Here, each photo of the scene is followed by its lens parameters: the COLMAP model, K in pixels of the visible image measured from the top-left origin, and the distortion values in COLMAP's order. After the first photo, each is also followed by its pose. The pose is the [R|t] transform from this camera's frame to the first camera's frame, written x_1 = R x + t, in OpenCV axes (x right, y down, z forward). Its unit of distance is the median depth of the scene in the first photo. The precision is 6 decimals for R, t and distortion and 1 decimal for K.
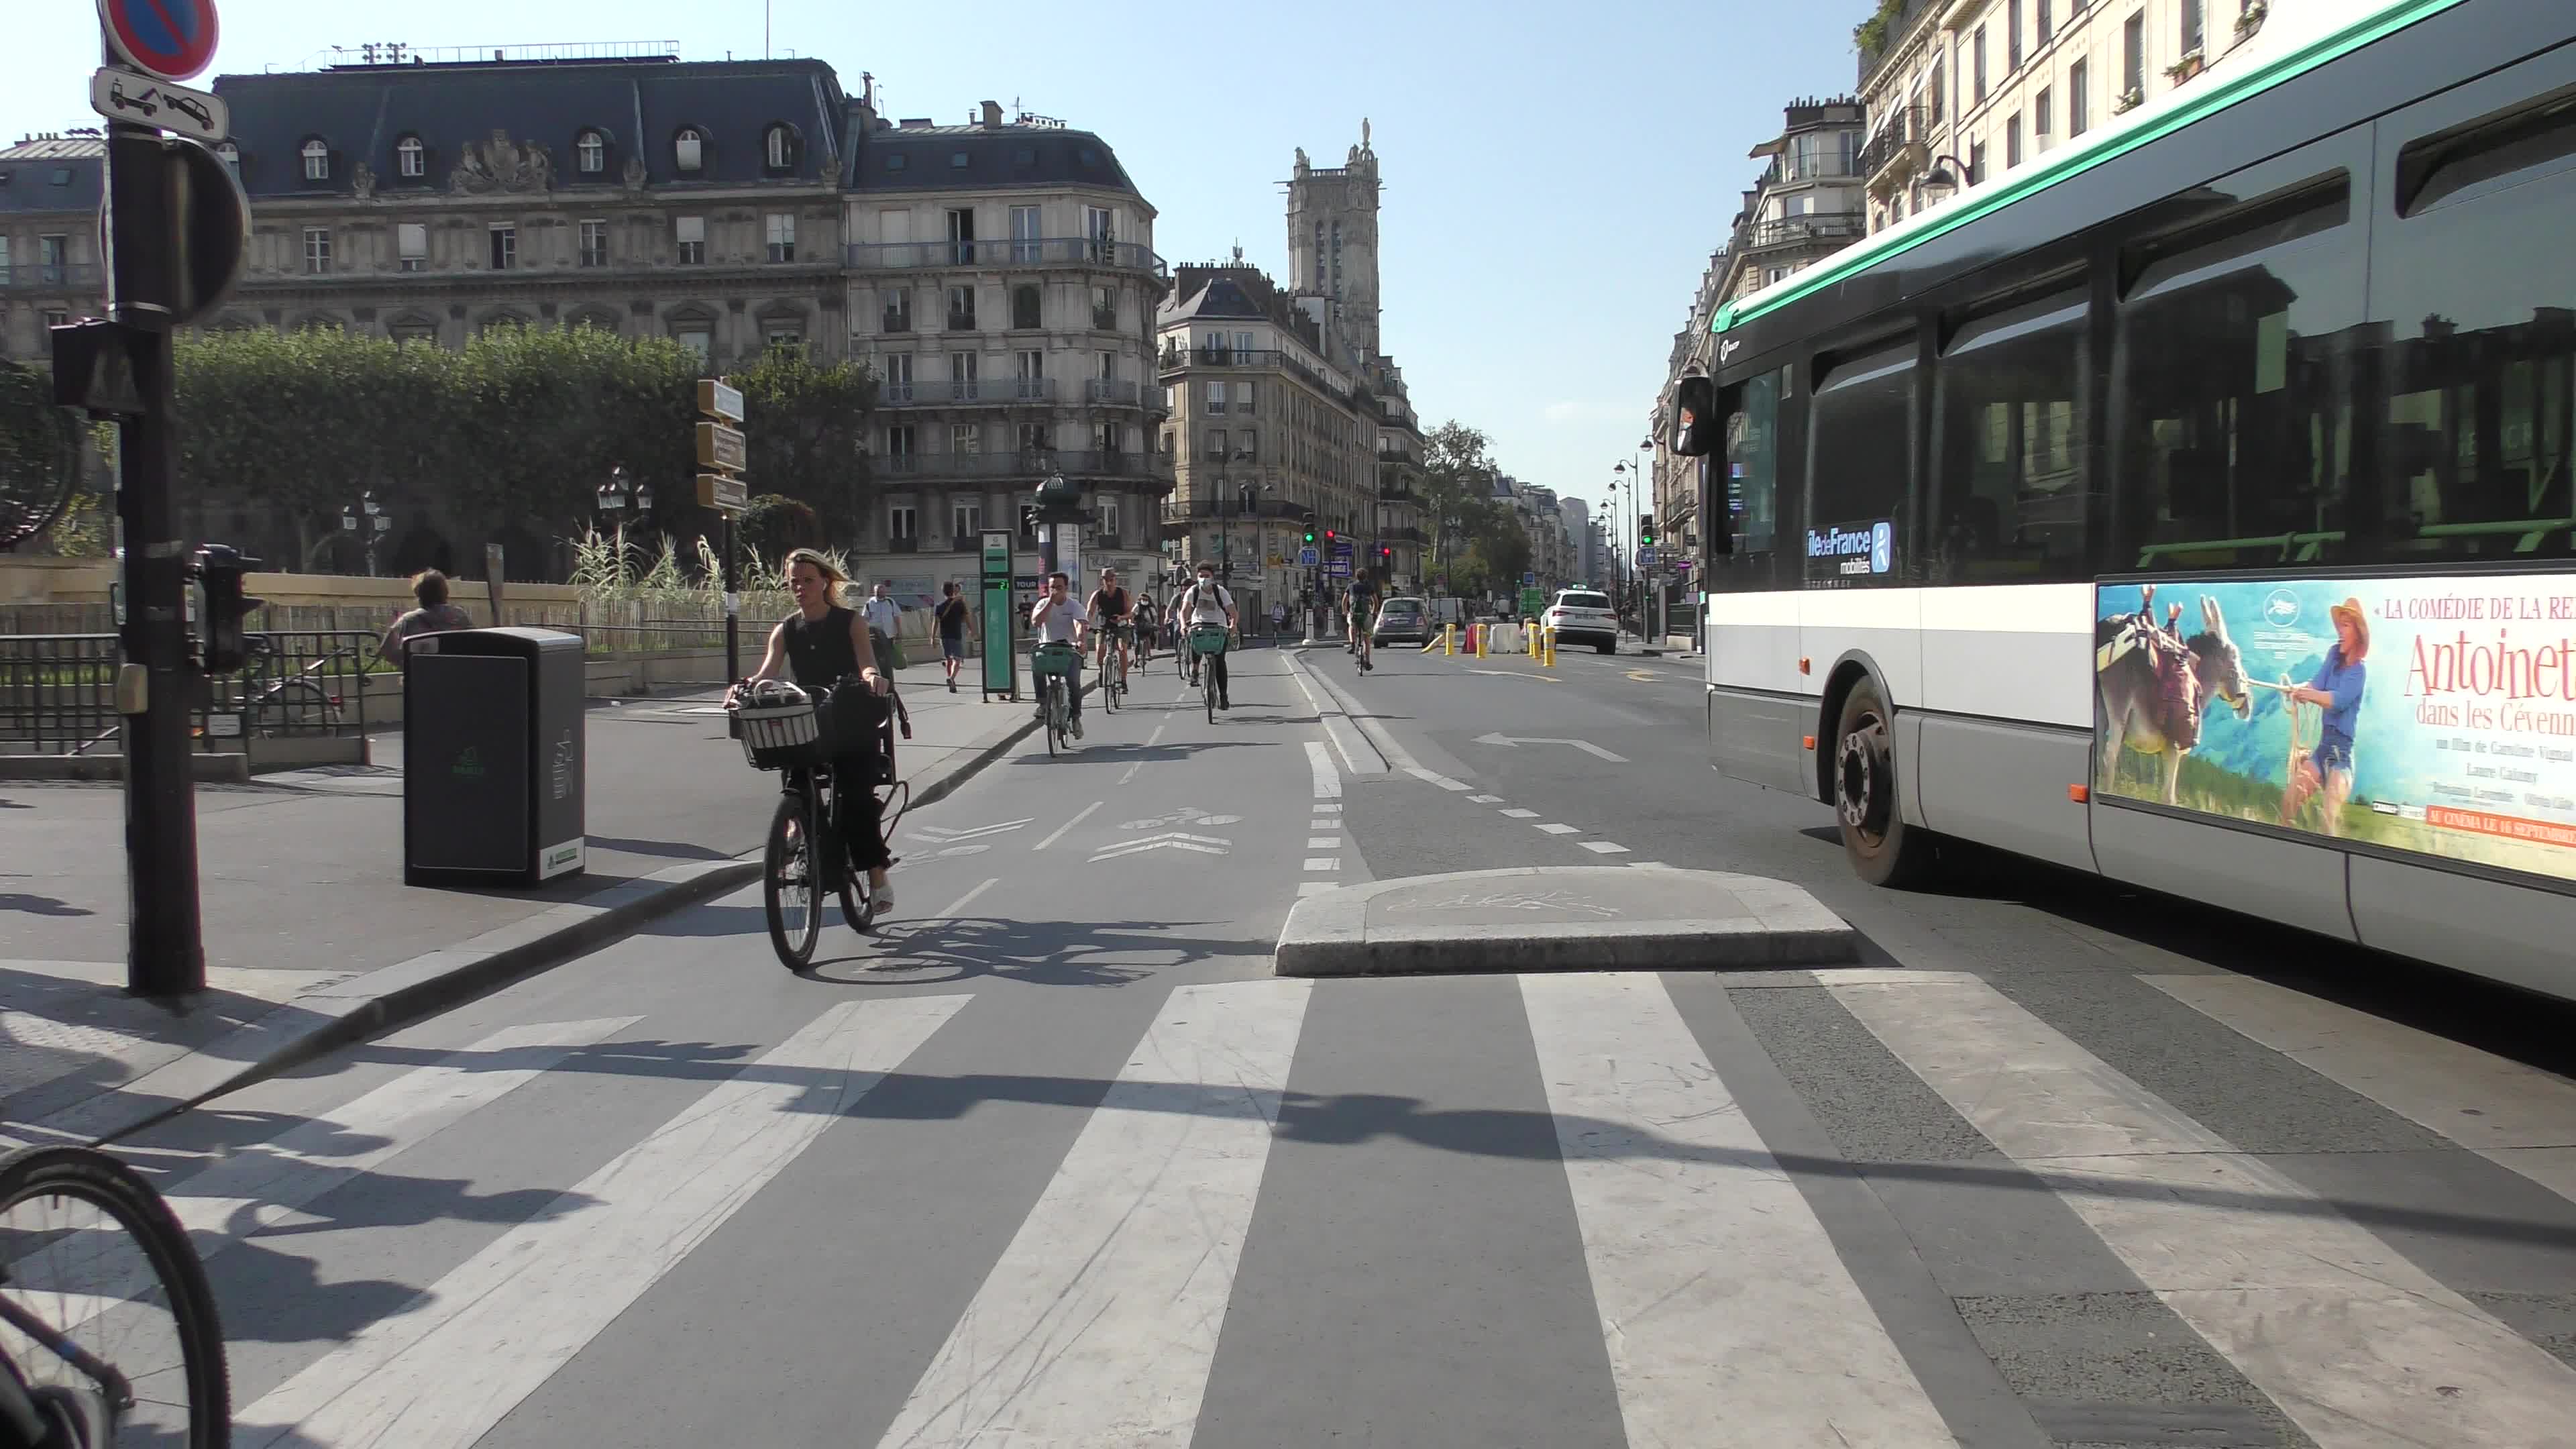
lens RADIAL K [[1770.1, 0, 1289.2], [0, 1770.1, 707.4], [0, 0, 1]] dist [0.020641, -0.003465]
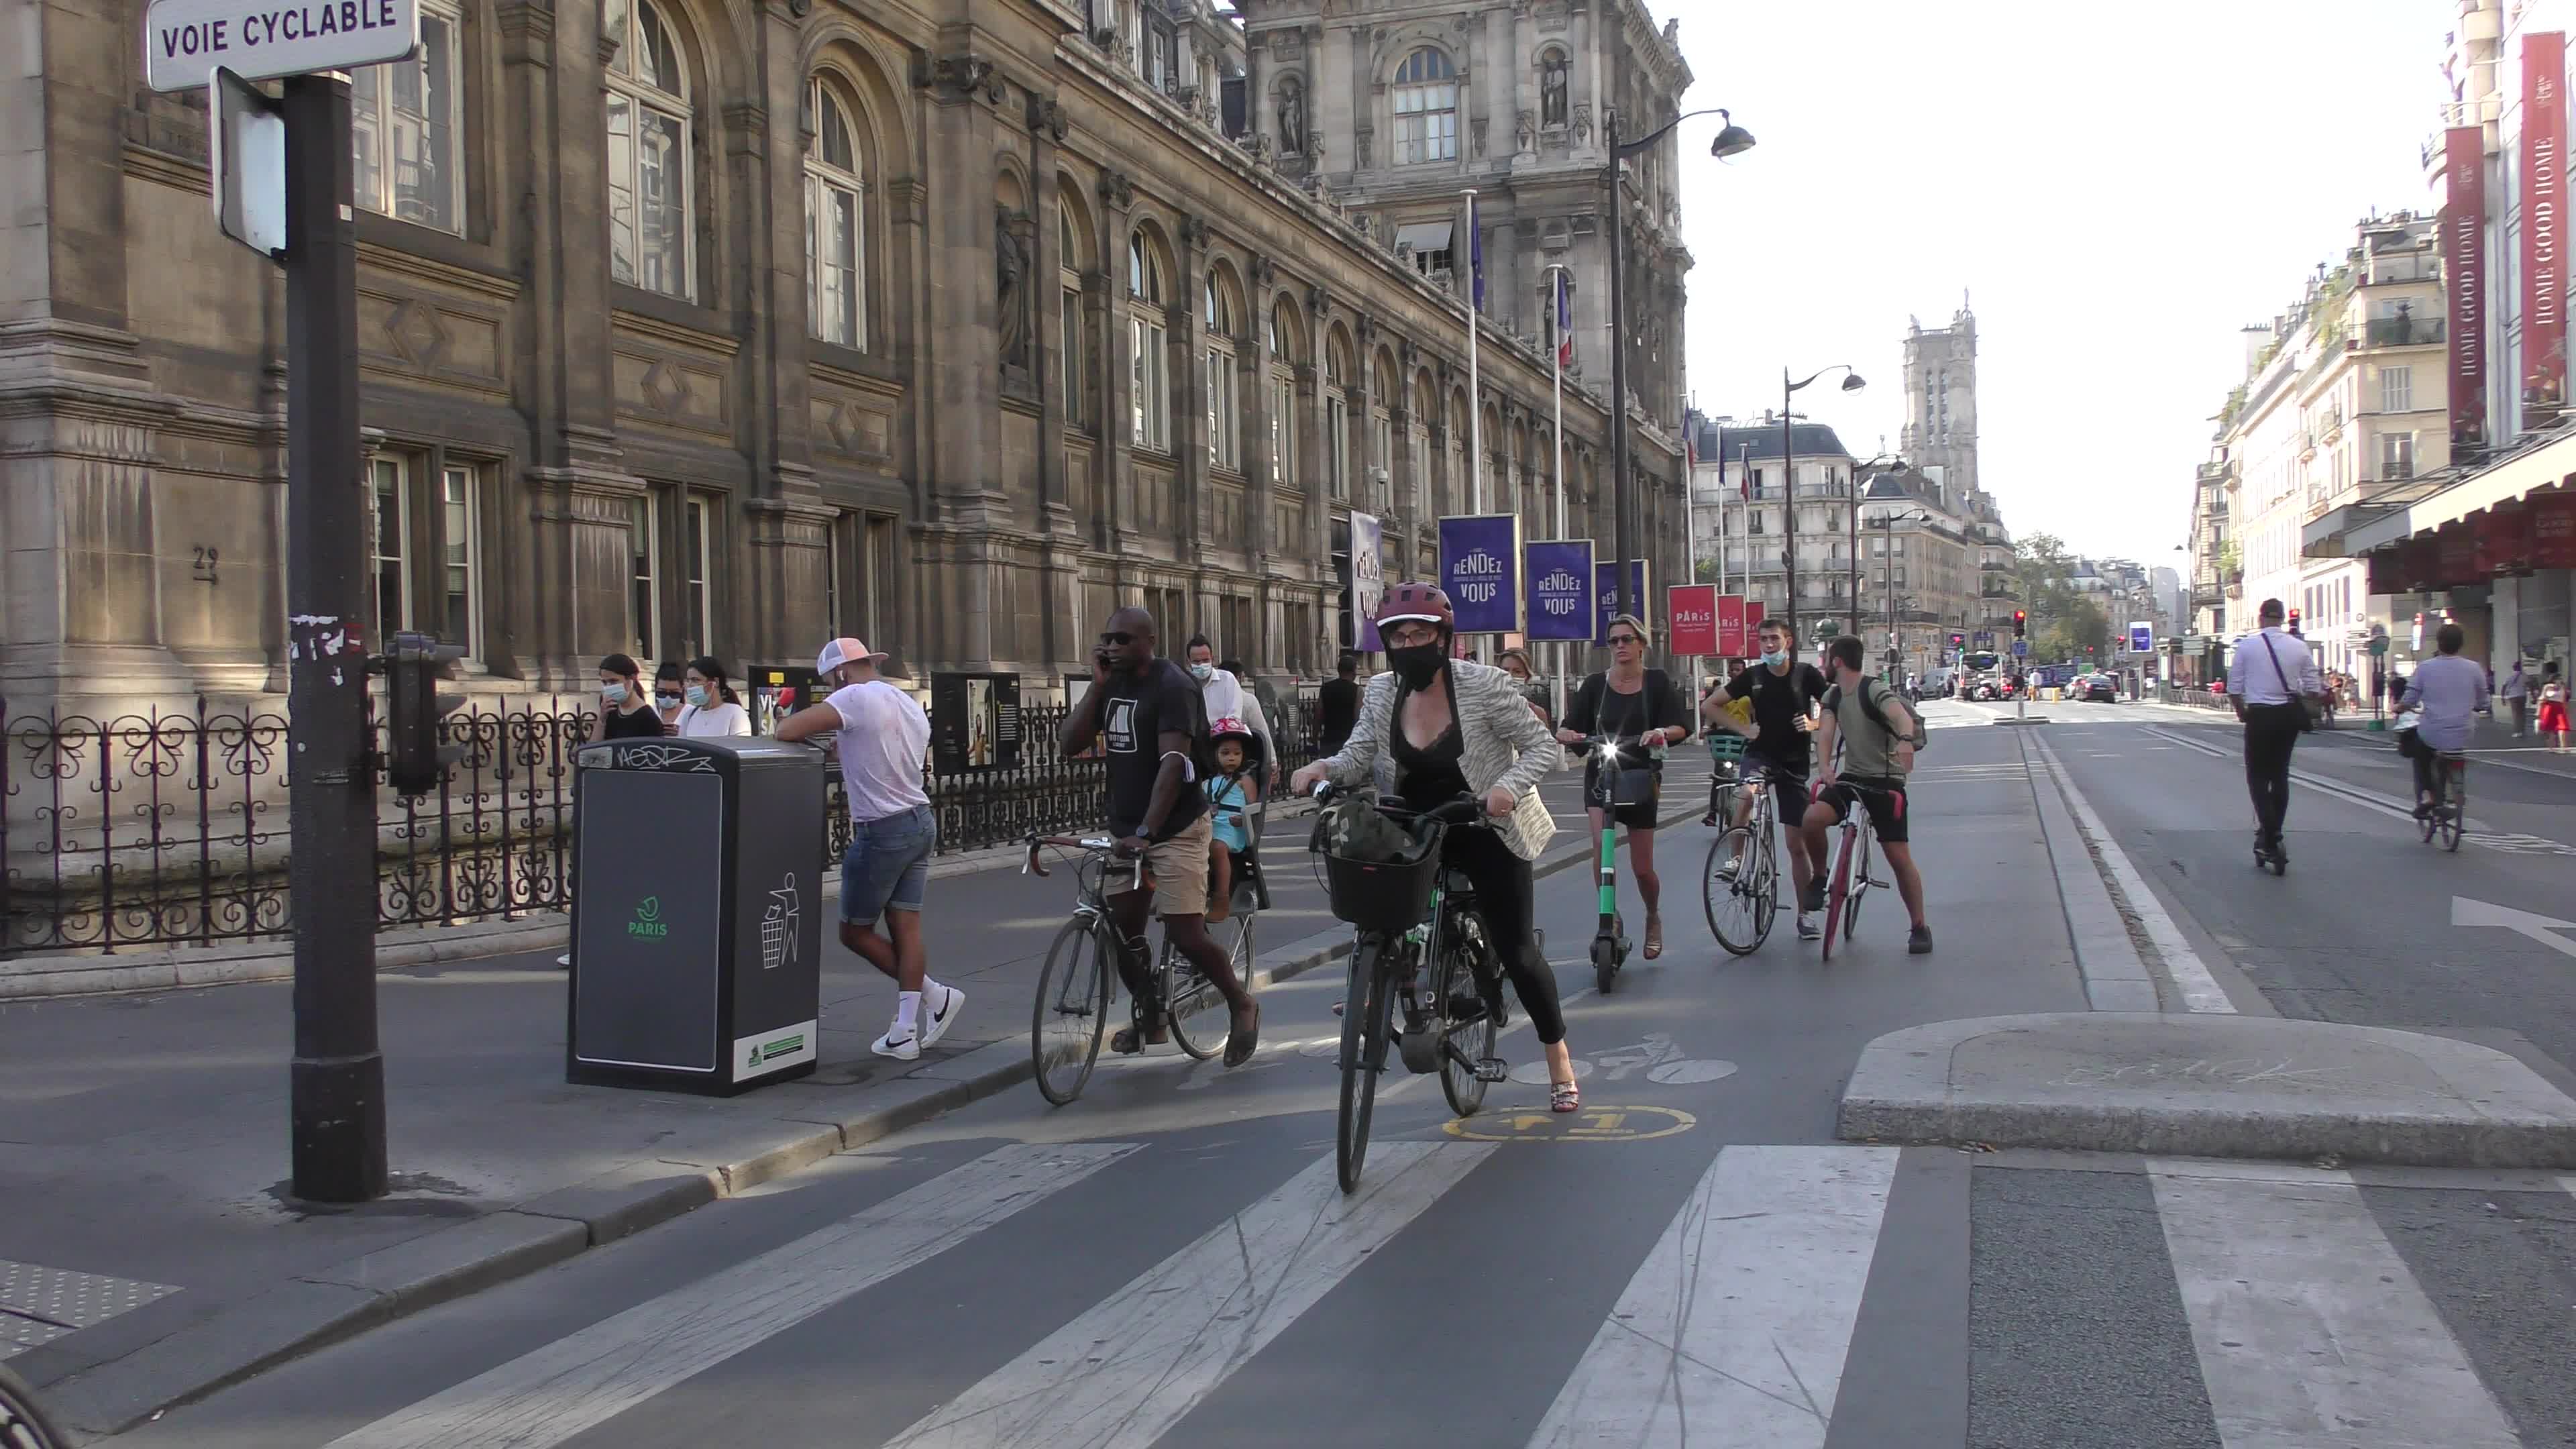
lens RADIAL K [[2244.2, 0, 1349.2], [0, 2244.2, 697.9], [0, 0, 1]] dist [0.019365, 0.028903]
pose [[0.976908, -0.003149, -0.213635, -0.064417], [-0.005480, 0.999193, -0.039787, 0.038275], [0.213588, 0.040039, 0.976103, -0.929611]]
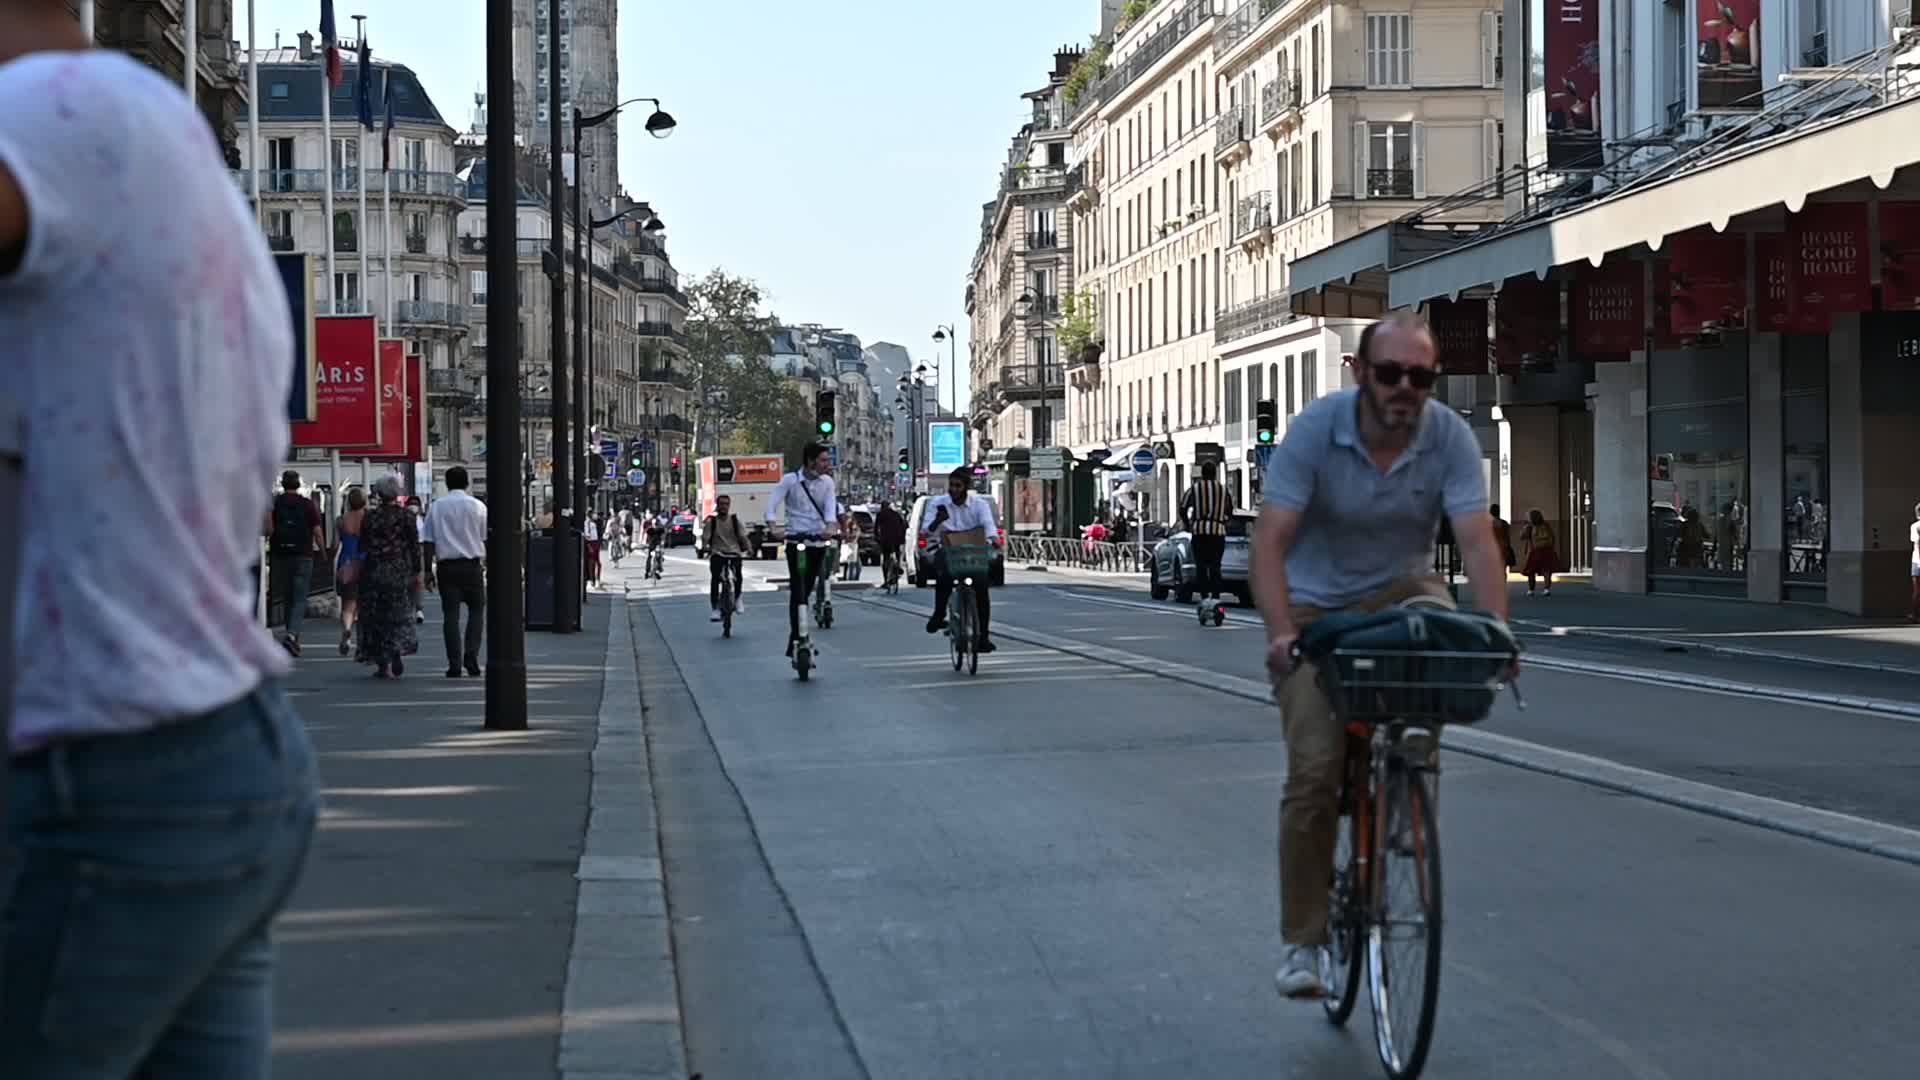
lens RADIAL K [[3830.2, 0, 962.2], [0, 3830.2, 539.0], [0, 0, 1]] dist [-0.038449, 0.000000]
pose [[0.985560, 0.010687, 0.168991, -0.110959], [-0.003075, 0.998971, -0.045239, 0.039734], [-0.169300, 0.044066, 0.984579, -0.863194]]
